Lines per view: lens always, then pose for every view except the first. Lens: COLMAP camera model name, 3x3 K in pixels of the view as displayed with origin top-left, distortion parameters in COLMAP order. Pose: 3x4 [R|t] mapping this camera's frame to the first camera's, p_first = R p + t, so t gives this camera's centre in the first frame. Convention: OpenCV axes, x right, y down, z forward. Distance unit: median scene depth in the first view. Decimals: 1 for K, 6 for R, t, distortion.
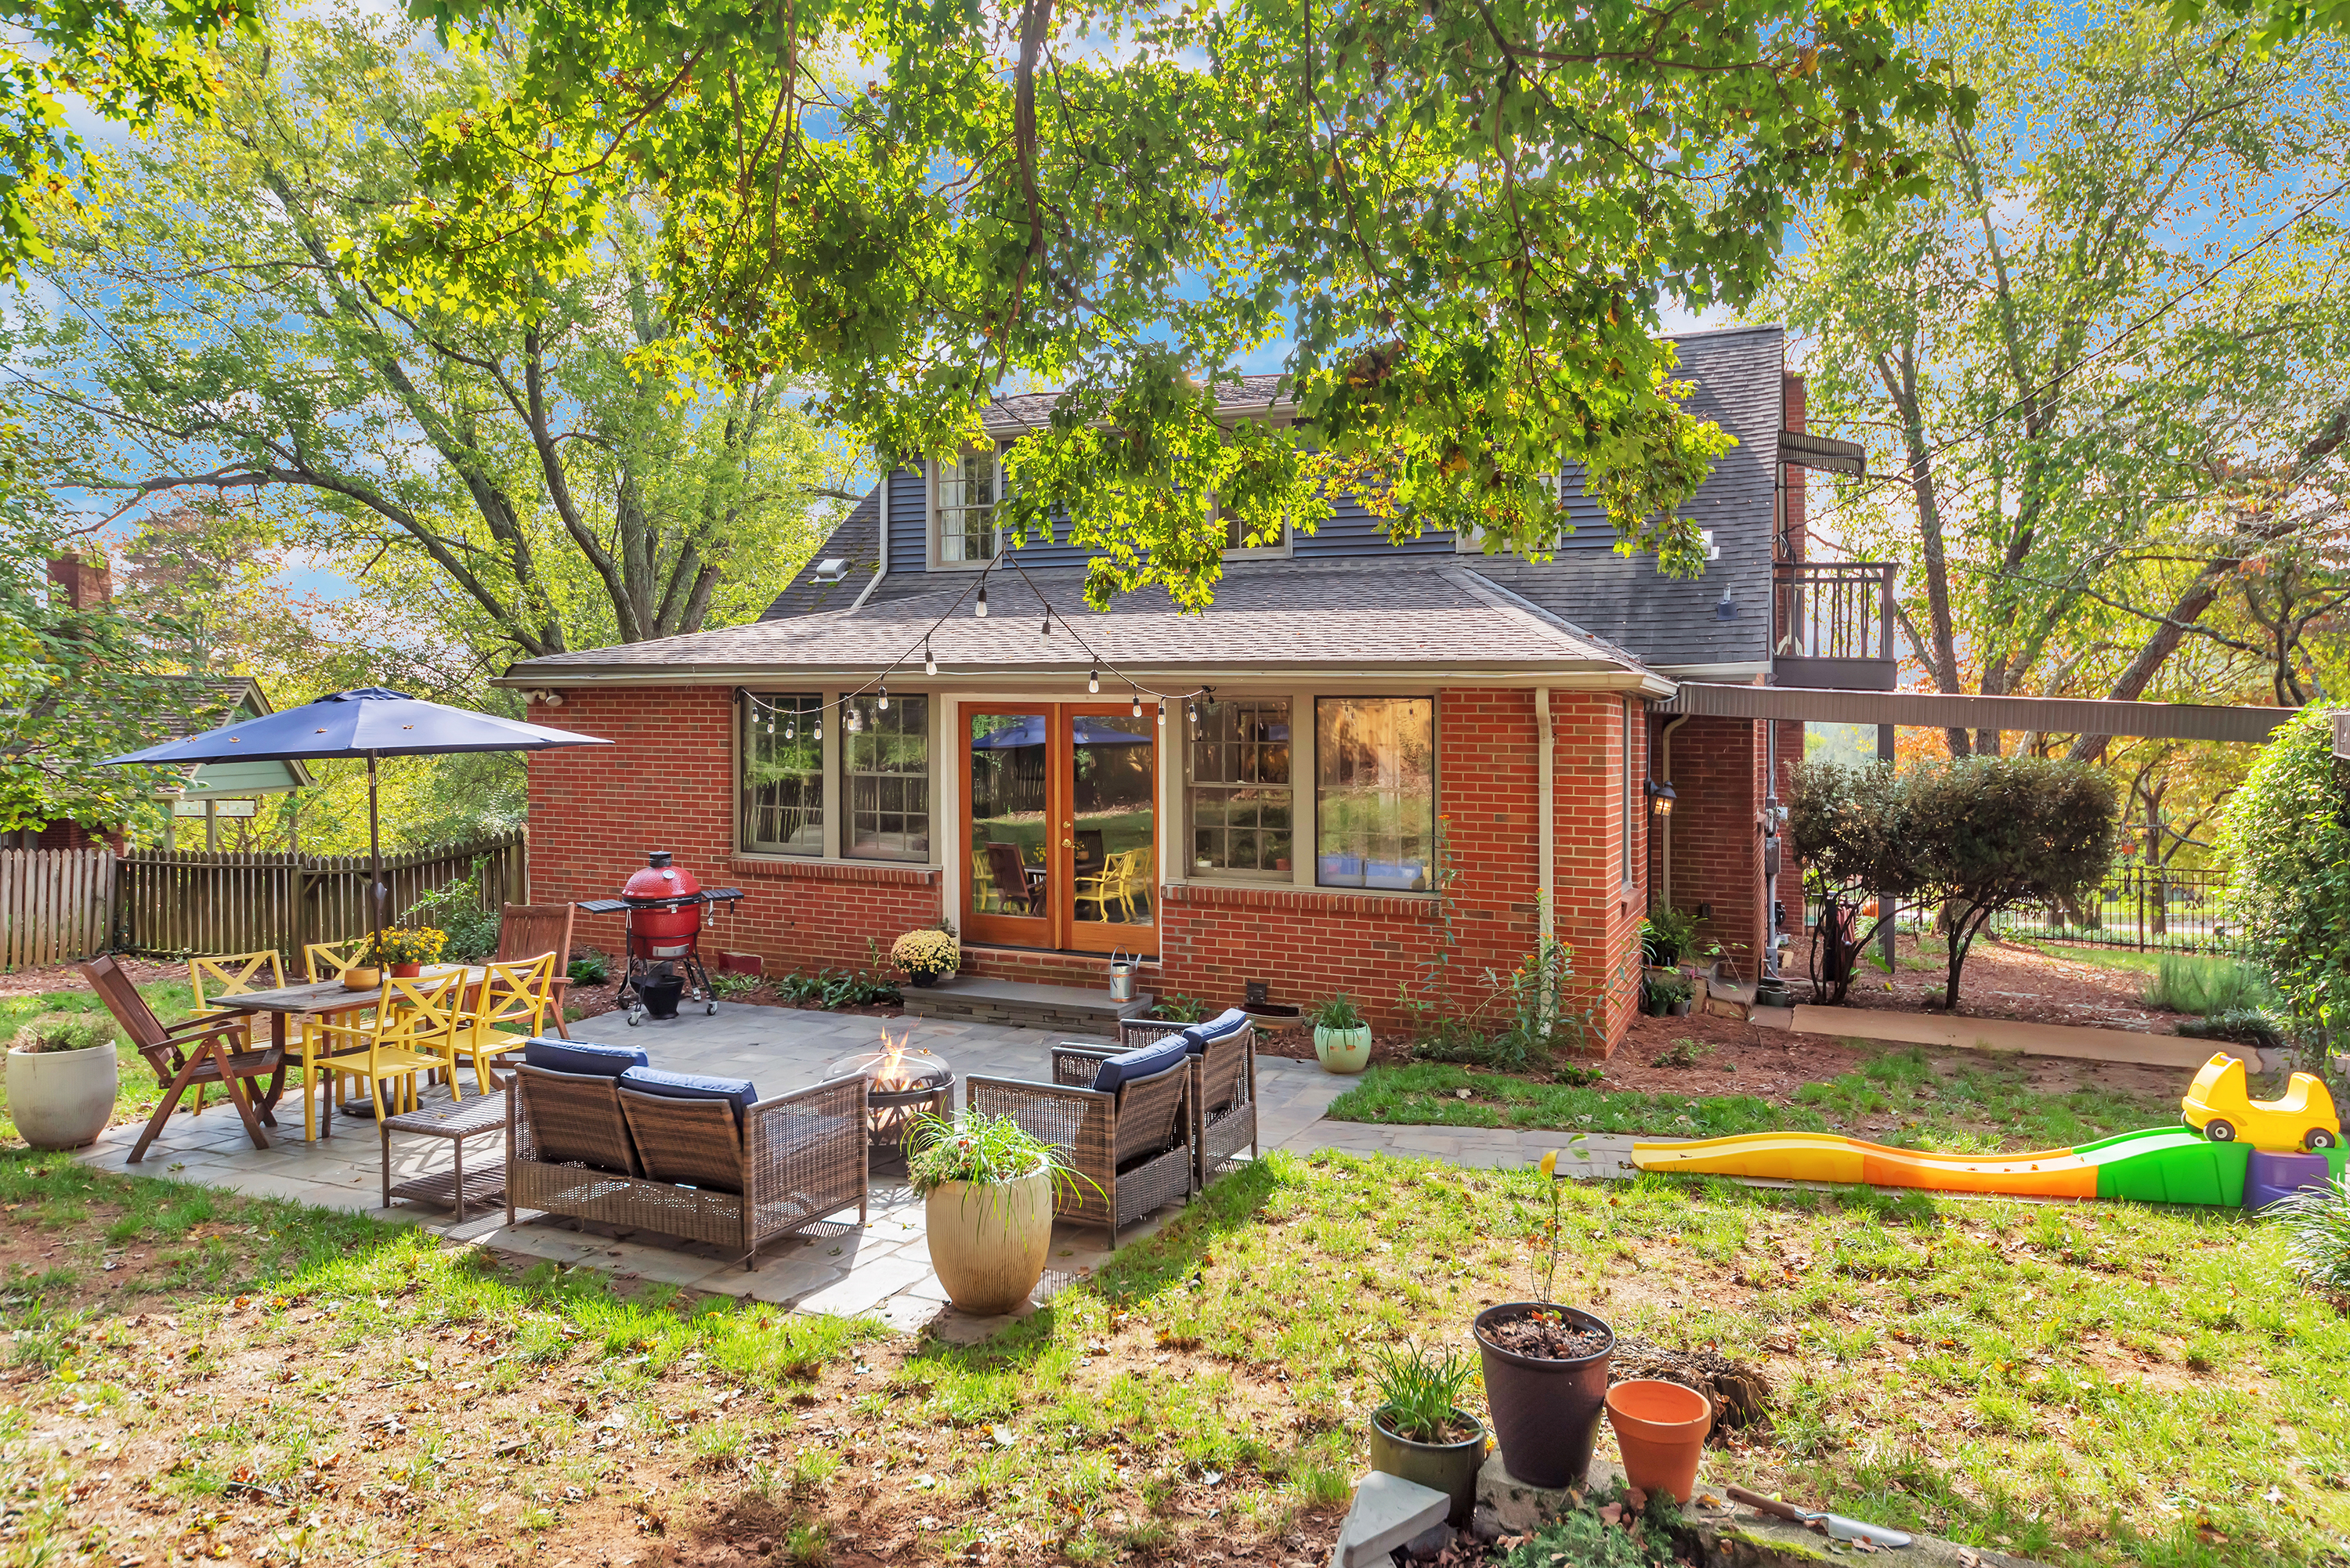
lens RADIAL K [[1520.4, 0, 1167.2], [0, 1520.4, 740.1], [0, 0, 1]] dist [0.024364, -0.016381]
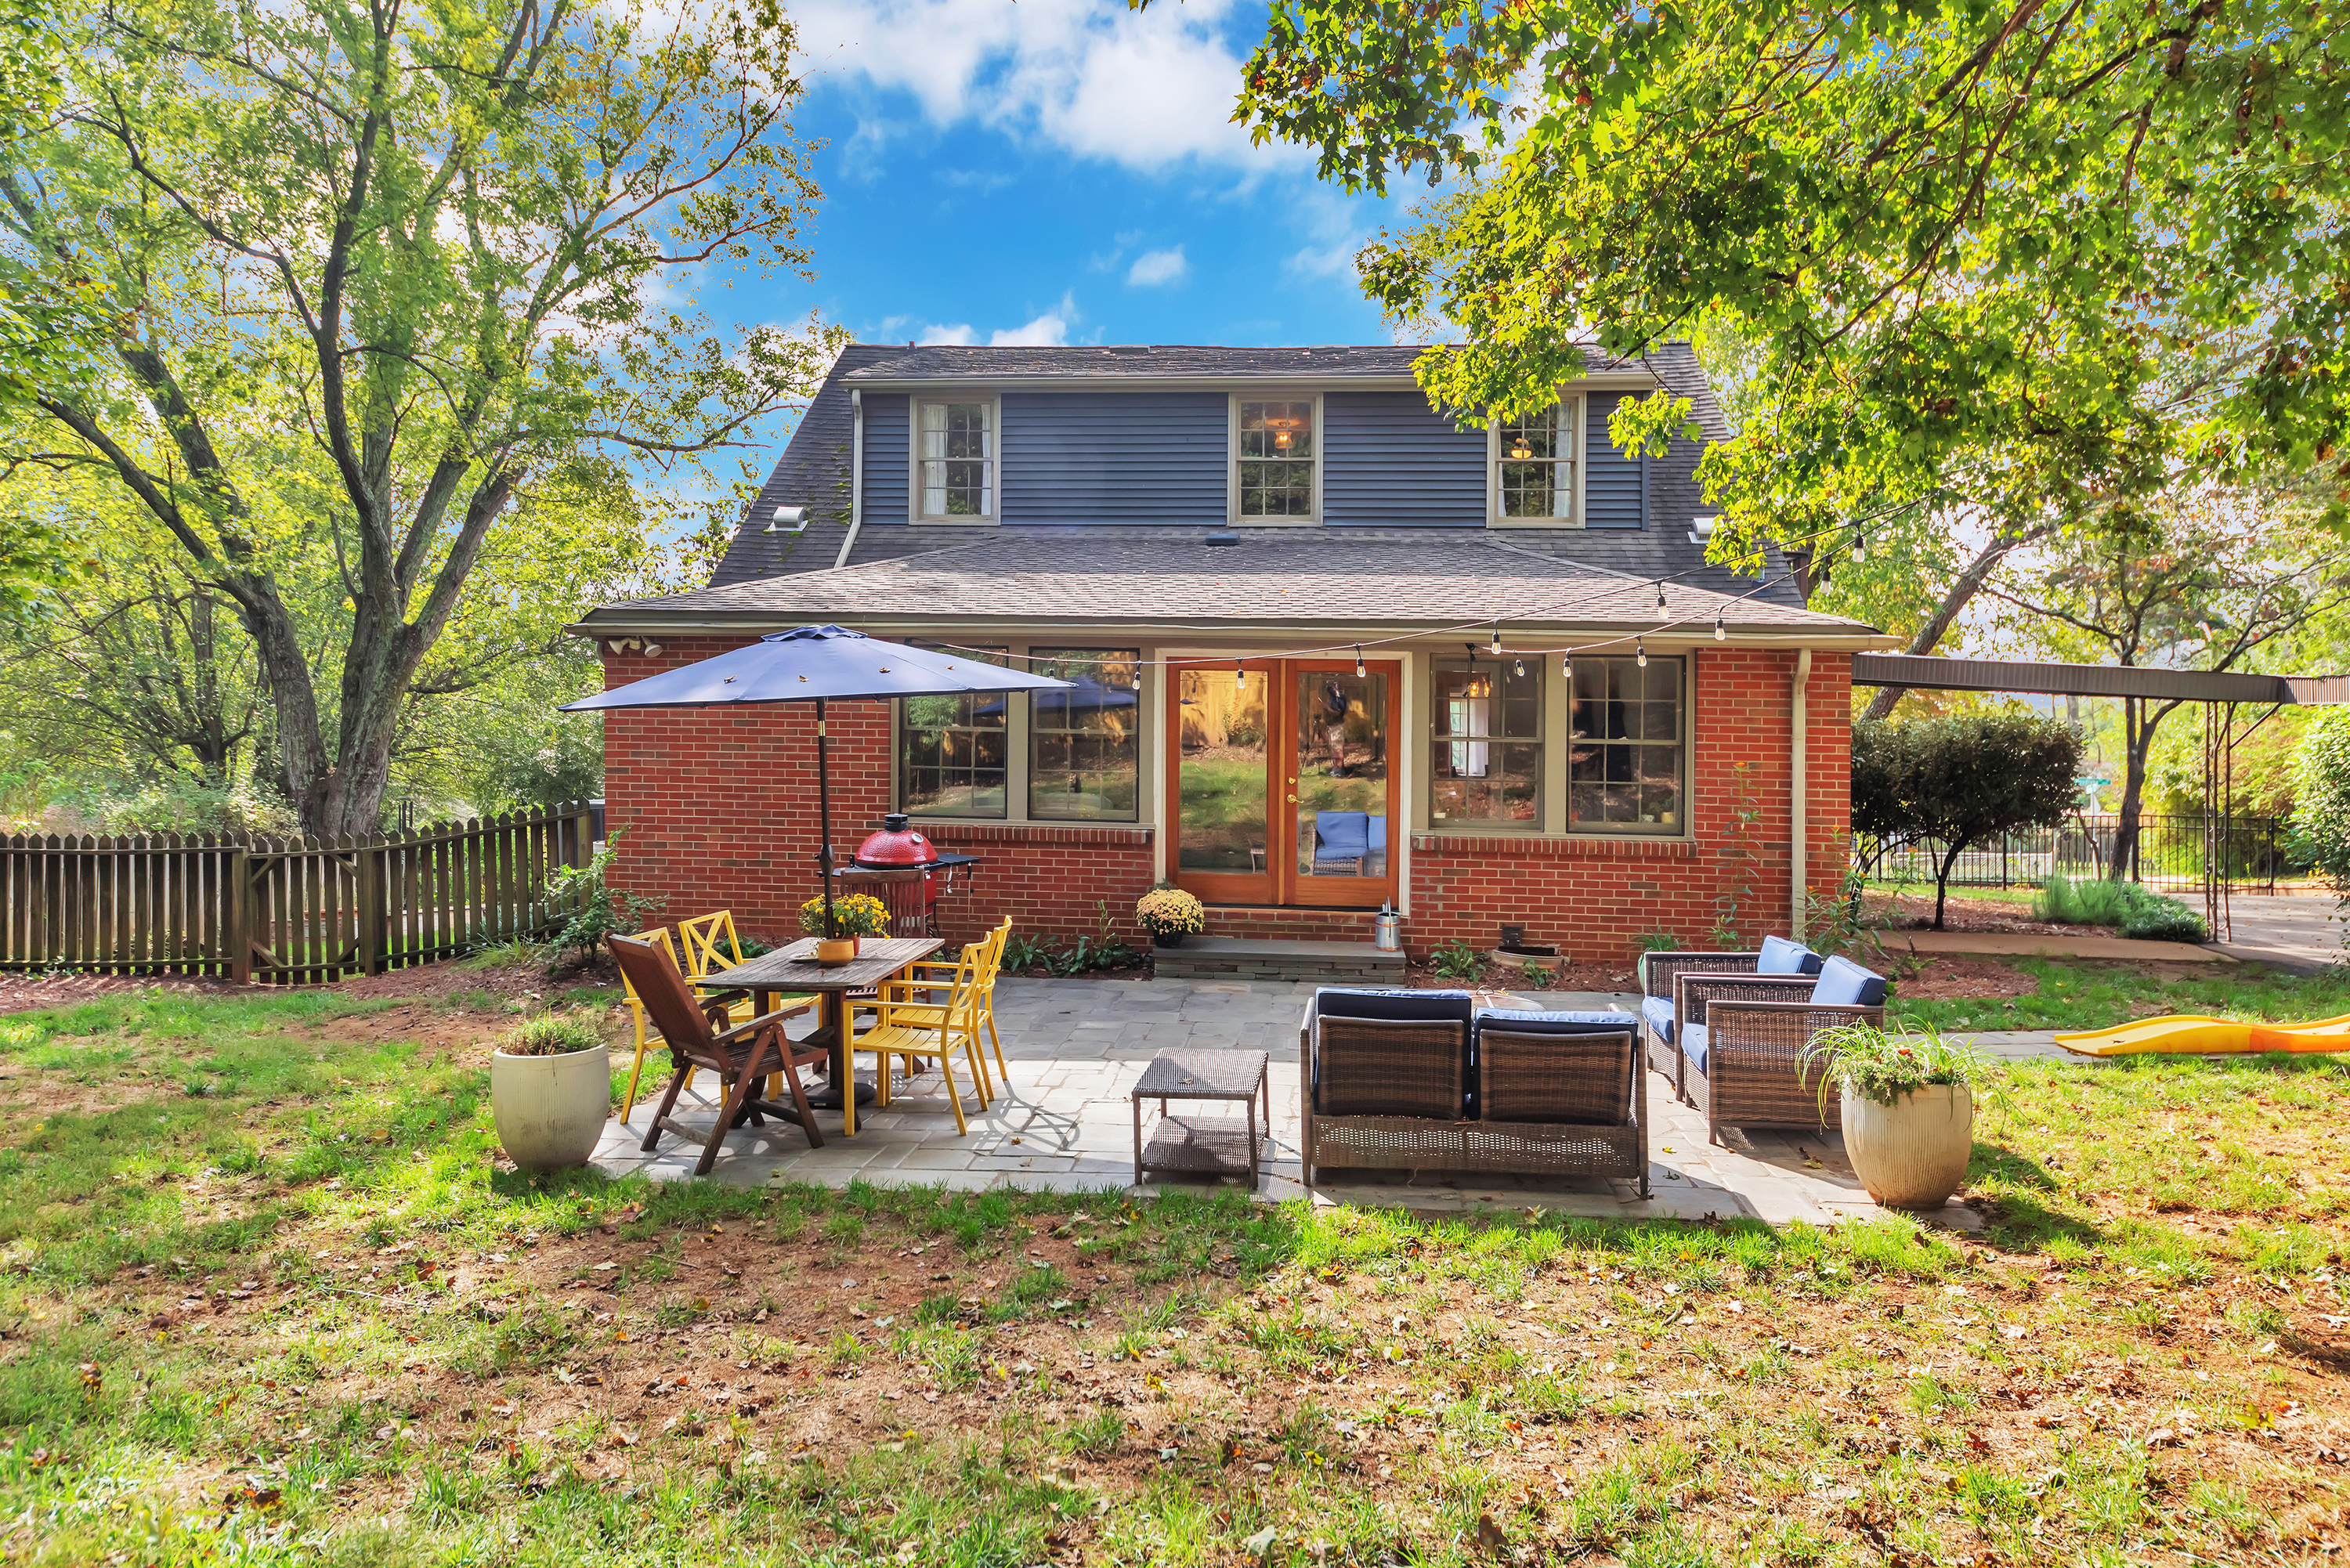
lens RADIAL K [[1520.4, 0, 1167.2], [0, 1520.4, 740.1], [0, 0, 1]] dist [0.024364, -0.016381]
pose [[0.948438, -0.005668, 0.316911, -0.499473], [0.000028, 0.999842, 0.017800, 0.011476], [-0.316962, -0.016873, 0.948288, 0.073990]]
